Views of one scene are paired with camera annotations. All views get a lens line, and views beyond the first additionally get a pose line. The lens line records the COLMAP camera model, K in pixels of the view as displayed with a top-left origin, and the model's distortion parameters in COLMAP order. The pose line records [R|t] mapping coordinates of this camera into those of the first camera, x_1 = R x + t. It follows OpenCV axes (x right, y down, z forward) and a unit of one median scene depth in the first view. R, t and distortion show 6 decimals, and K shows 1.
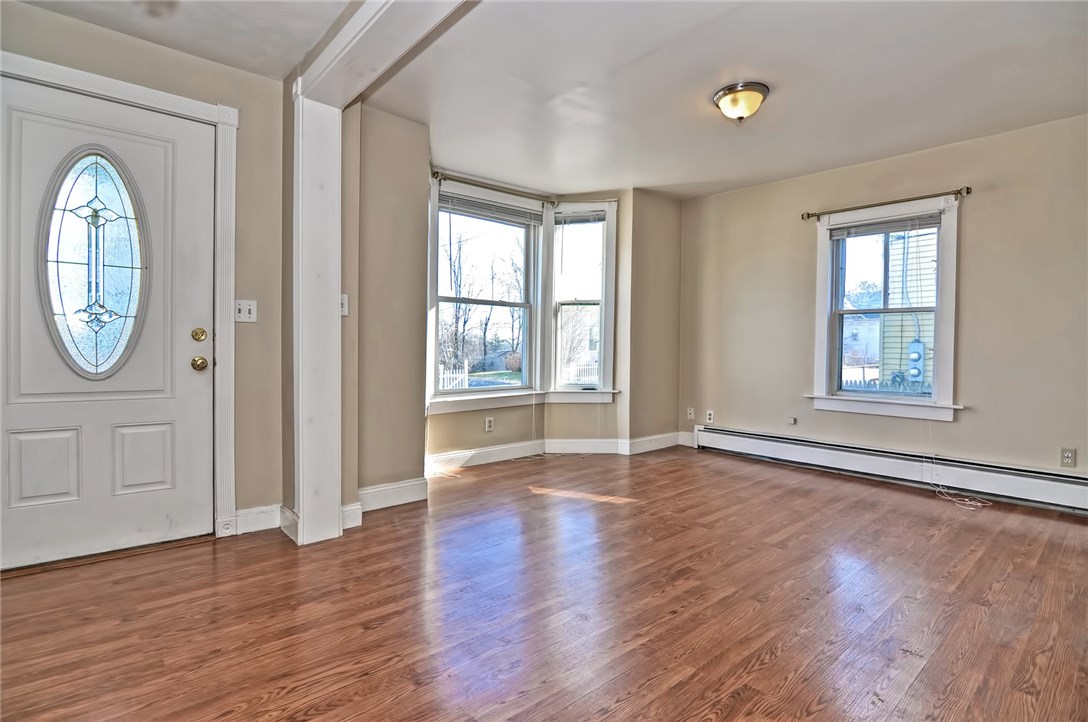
lens RADIAL K [[528.3, 0, 551.9], [0, 528.3, 356.9], [0, 0, 1]] dist [-0.006693, -0.008087]
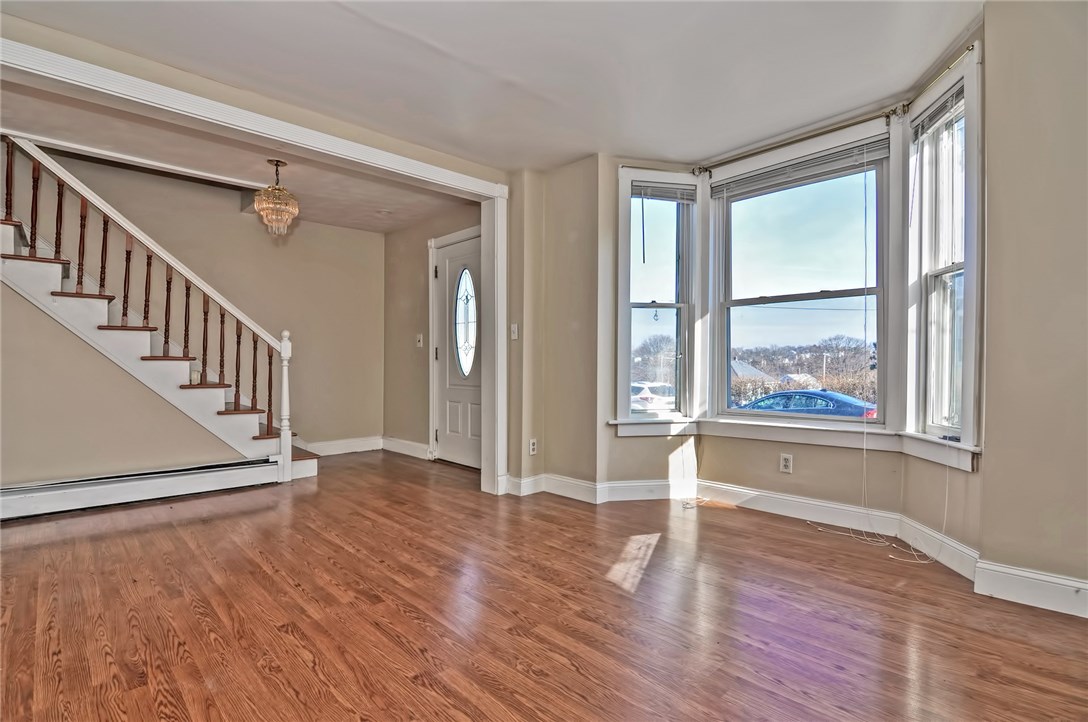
lens RADIAL K [[528.3, 0, 551.7], [0, 528.3, 363.4], [0, 0, 1]] dist [-0.006693, -0.008087]
pose [[0.032243, -0.002500, -0.999477, 1.201636], [-0.007609, 0.999967, -0.002747, -0.015264], [0.999451, 0.007693, 0.032222, 1.276992]]
